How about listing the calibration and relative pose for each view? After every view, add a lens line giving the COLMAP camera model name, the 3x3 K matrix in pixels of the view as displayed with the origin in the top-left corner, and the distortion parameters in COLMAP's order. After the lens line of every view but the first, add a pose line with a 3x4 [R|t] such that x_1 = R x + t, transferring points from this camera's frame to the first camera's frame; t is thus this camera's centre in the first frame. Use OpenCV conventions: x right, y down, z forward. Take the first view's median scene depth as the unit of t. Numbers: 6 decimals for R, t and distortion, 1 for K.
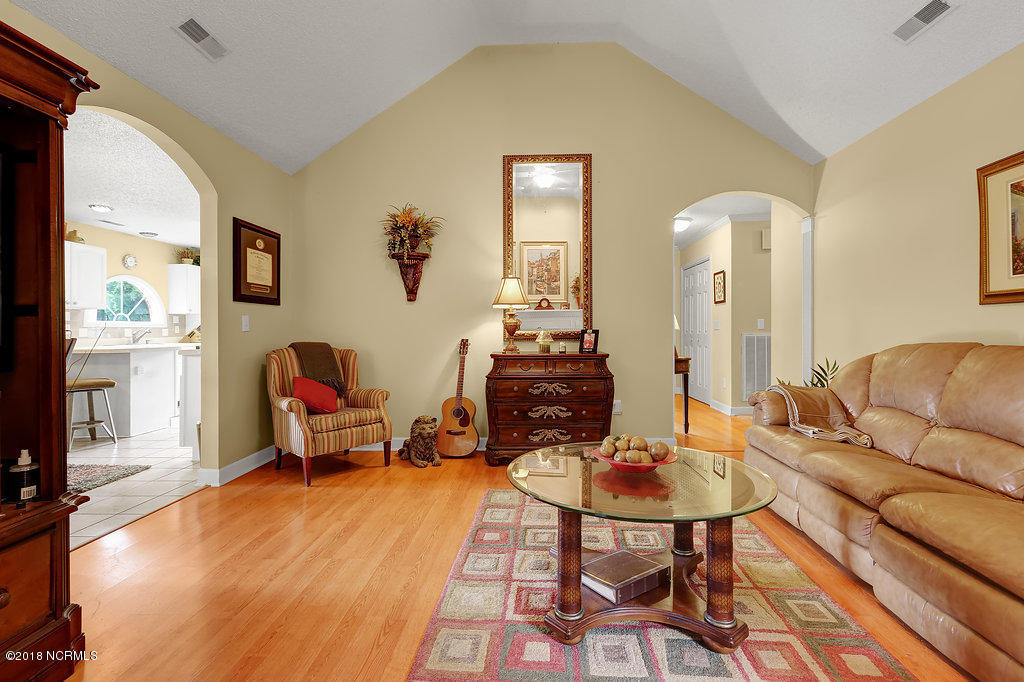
lens RADIAL K [[472.2, 0, 522.9], [0, 472.2, 329.8], [0, 0, 1]] dist [0.000607, -0.000147]
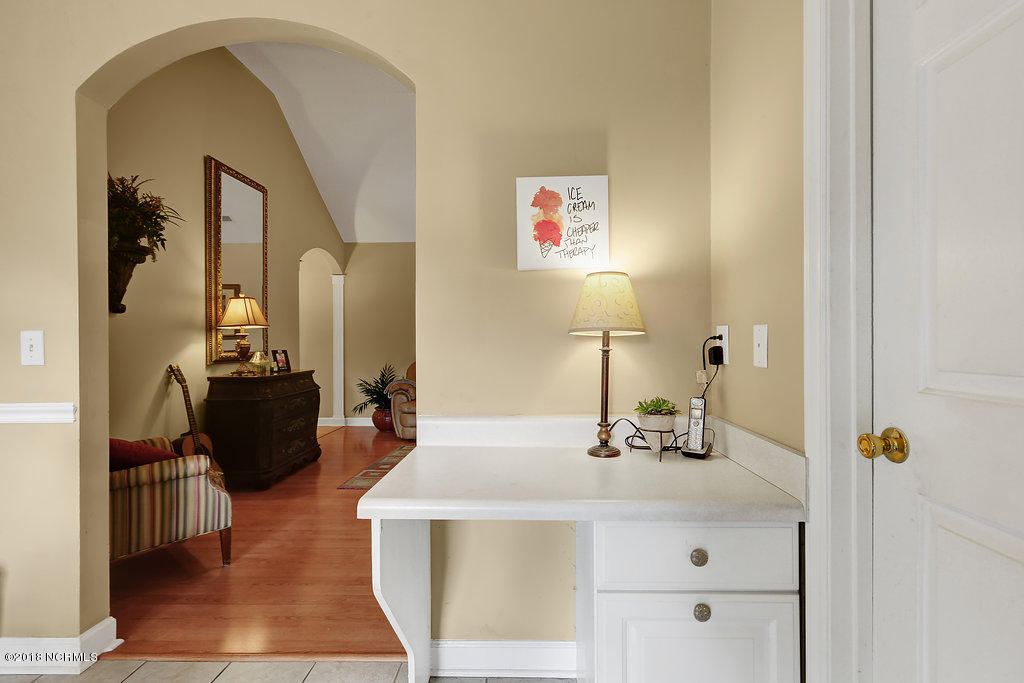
lens RADIAL K [[480.9, 0, 512.0], [0, 480.9, 341.5], [0, 0, 1]] dist [-0.027564, 0.000855]
pose [[0.011008, 0.005156, 0.999926, -1.377920], [0.003463, 0.999981, -0.005195, -0.019032], [-0.999933, 0.003520, 0.010990, 0.616236]]
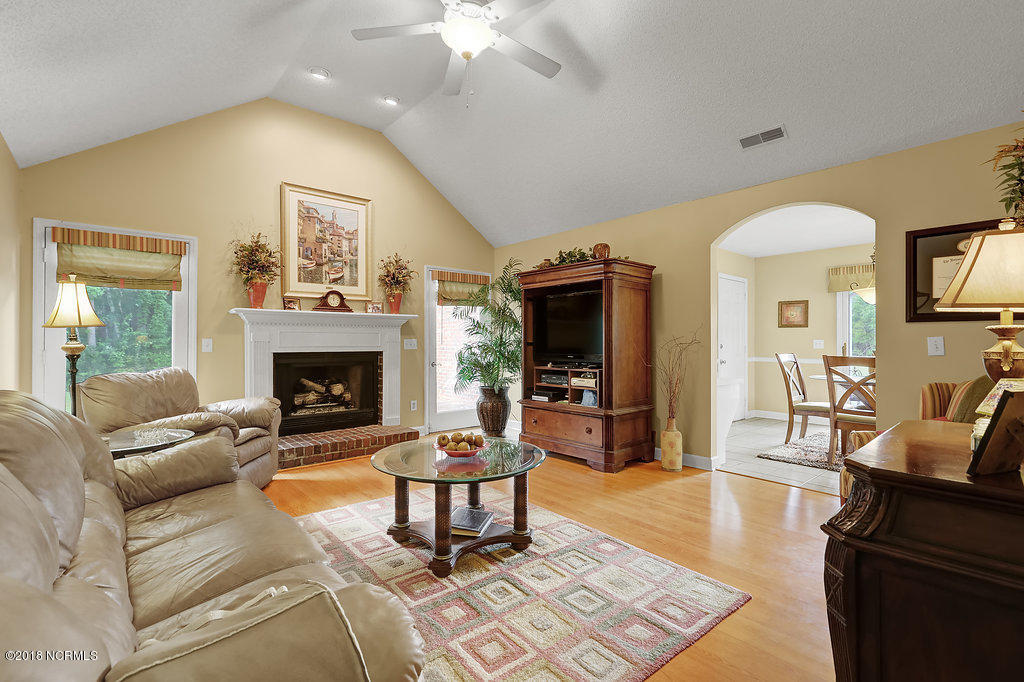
lens RADIAL K [[468.0, 0, 513.7], [0, 468.0, 336.2], [0, 0, 1]] dist [0.000915, -0.000192]
pose [[-0.734158, -0.000335, -0.678978, 0.698046], [0.005065, 0.999969, -0.005970, -0.038683], [0.678960, -0.007822, -0.734134, 1.388253]]
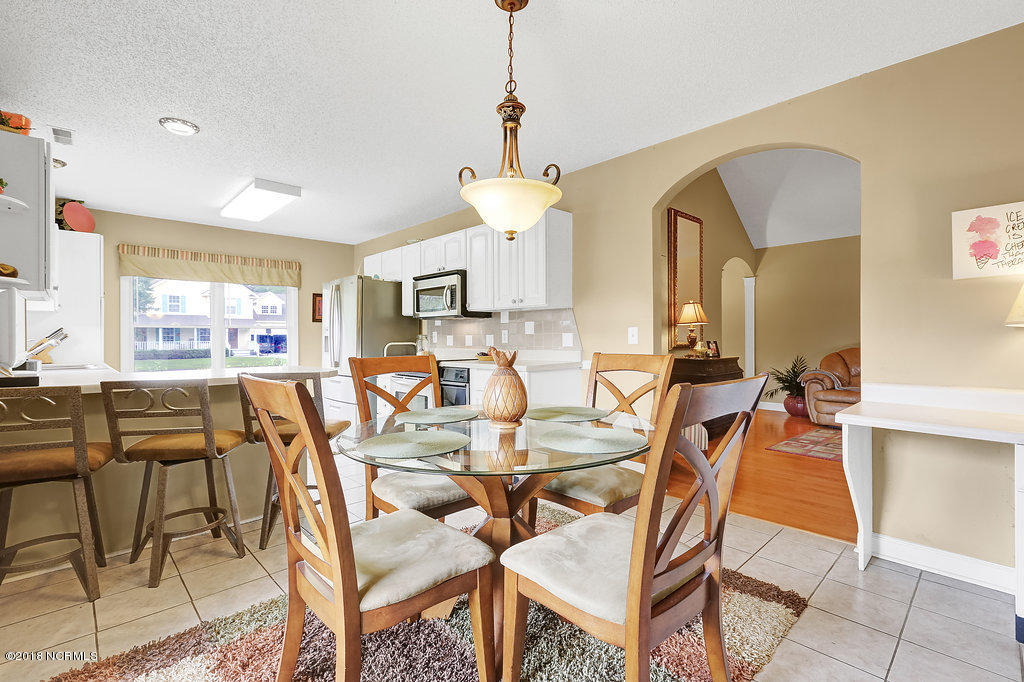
lens RADIAL K [[468.0, 0, 513.7], [0, 468.0, 336.2], [0, 0, 1]] dist [0.000915, -0.000192]
pose [[0.699732, 0.007155, 0.714370, -1.842722], [-0.004406, 0.999974, -0.005699, -0.007138], [-0.714392, 0.000840, 0.699745, 0.593544]]
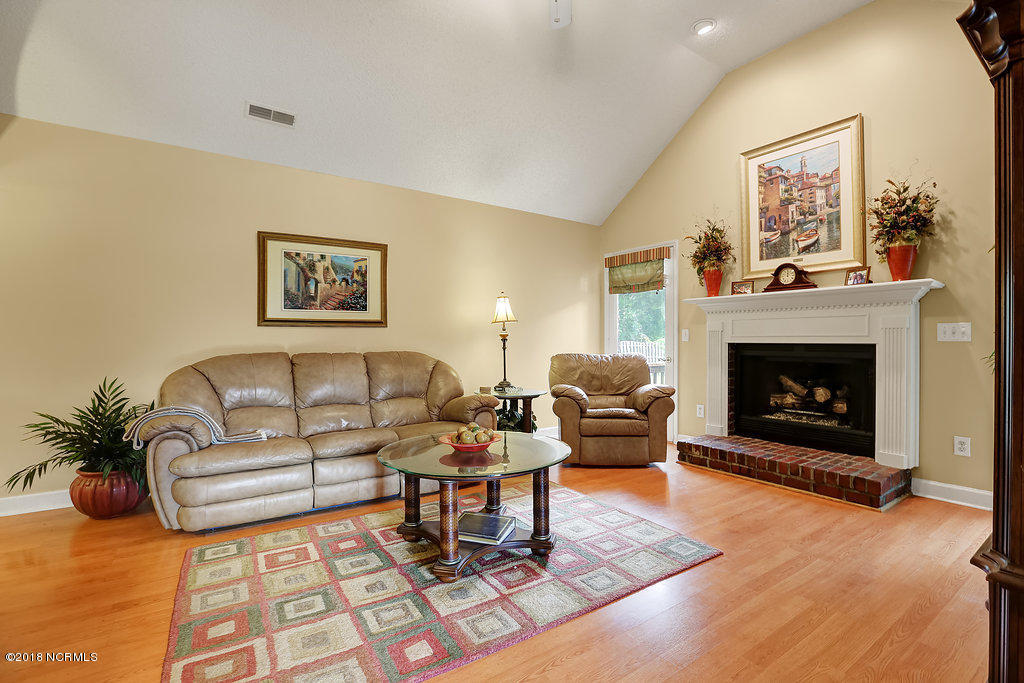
lens RADIAL K [[470.5, 0, 520.7], [0, 470.5, 341.3], [0, 0, 1]] dist [-0.032179, 0.000497]
pose [[-0.599755, 0.005024, 0.800168, -0.572989], [0.004641, 0.999985, -0.002801, -0.000247], [-0.800170, 0.002034, -0.599770, 1.072431]]
